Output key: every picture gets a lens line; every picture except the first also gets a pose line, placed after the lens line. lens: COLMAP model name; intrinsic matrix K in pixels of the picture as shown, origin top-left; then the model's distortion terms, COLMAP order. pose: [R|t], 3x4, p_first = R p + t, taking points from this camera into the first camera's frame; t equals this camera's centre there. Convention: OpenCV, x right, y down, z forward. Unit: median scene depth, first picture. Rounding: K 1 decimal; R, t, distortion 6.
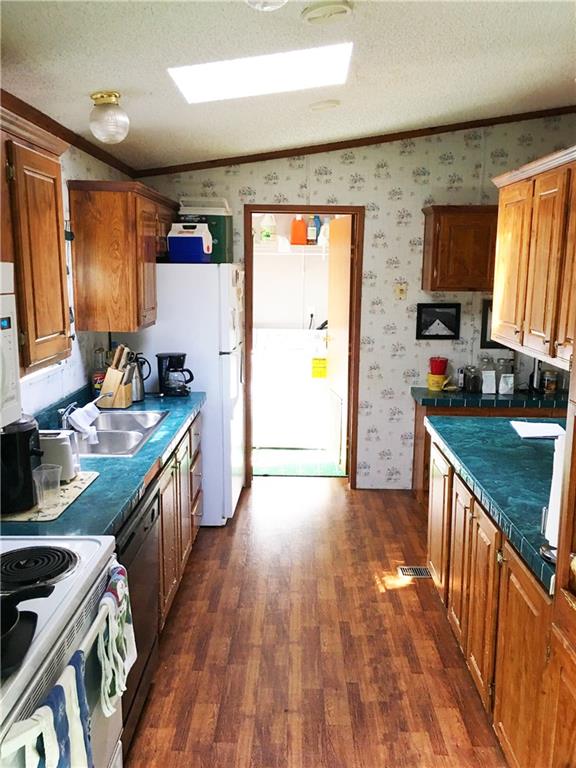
lens RADIAL K [[657.1, 0, 288.4], [0, 657.1, 383.7], [0, 0, 1]] dist [-0.007913, -0.004432]
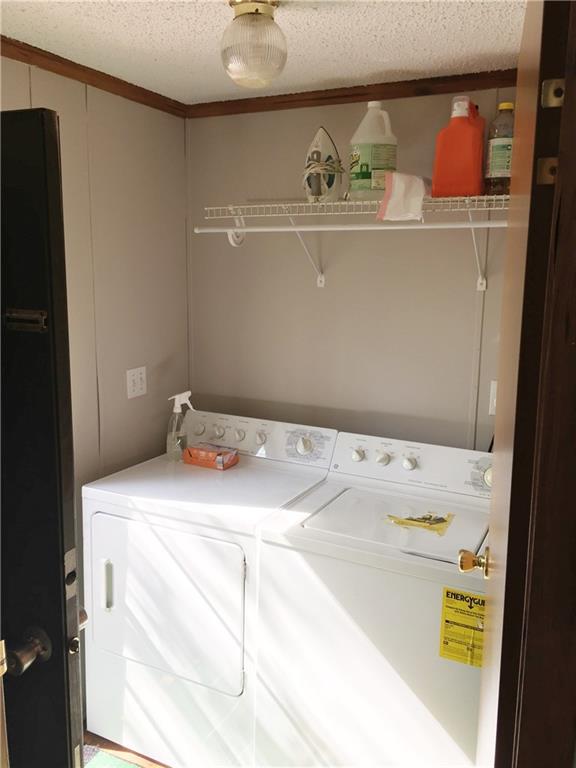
lens RADIAL K [[657.1, 0, 286.8], [0, 657.1, 382.8], [0, 0, 1]] dist [-0.007913, -0.004432]
pose [[0.894422, 0.072544, -0.441301, 0.089262], [-0.081141, 0.996702, -0.000612, -0.114960], [0.439802, 0.036356, 0.897359, 0.683228]]
